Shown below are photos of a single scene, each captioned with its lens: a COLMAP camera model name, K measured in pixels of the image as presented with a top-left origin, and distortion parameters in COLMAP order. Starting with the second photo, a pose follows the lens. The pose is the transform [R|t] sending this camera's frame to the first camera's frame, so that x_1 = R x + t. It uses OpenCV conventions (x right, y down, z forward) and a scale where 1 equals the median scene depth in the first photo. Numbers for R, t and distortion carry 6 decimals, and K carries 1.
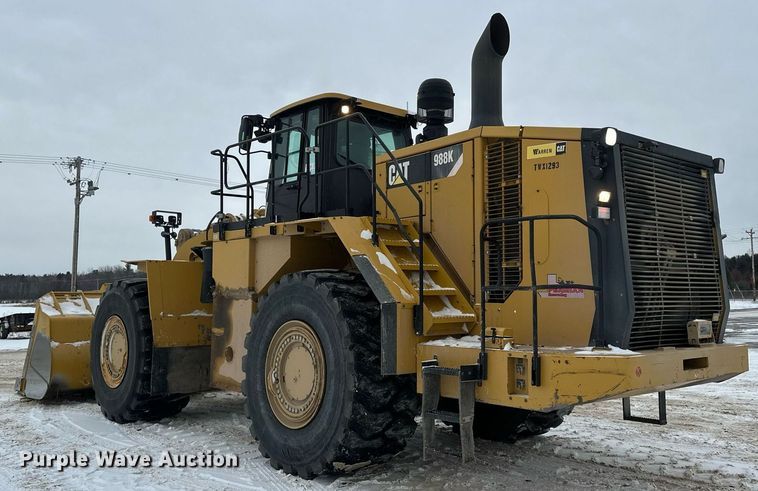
lens RADIAL K [[726.7, 0, 379.0], [0, 726.7, 245.5], [0, 0, 1]] dist [-0.000335, -0.001798]
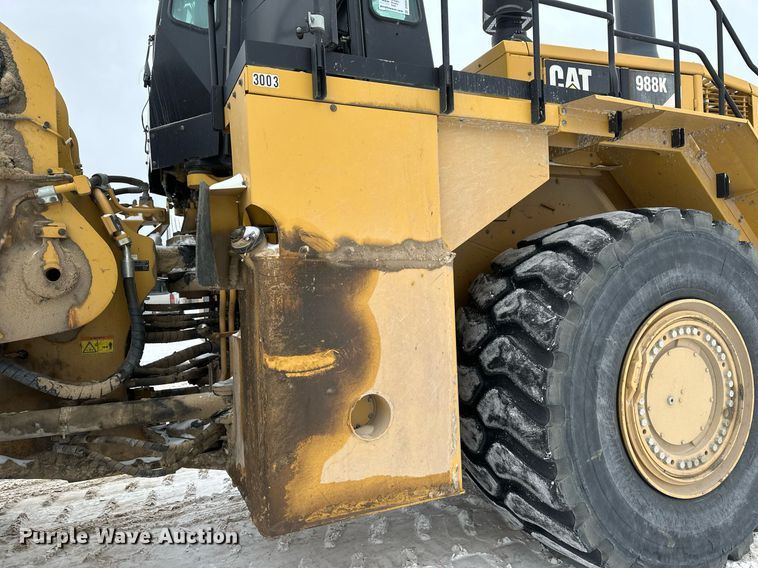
lens RADIAL K [[519.2, 0, 379.0], [0, 519.2, 284.0], [0, 0, 1]] dist [0.007876, -0.002734]
pose [[0.277628, -0.047864, 0.959496, -0.464665], [-0.050732, 0.996634, 0.064396, 0.064641], [-0.959348, -0.066555, 0.274265, 0.932270]]
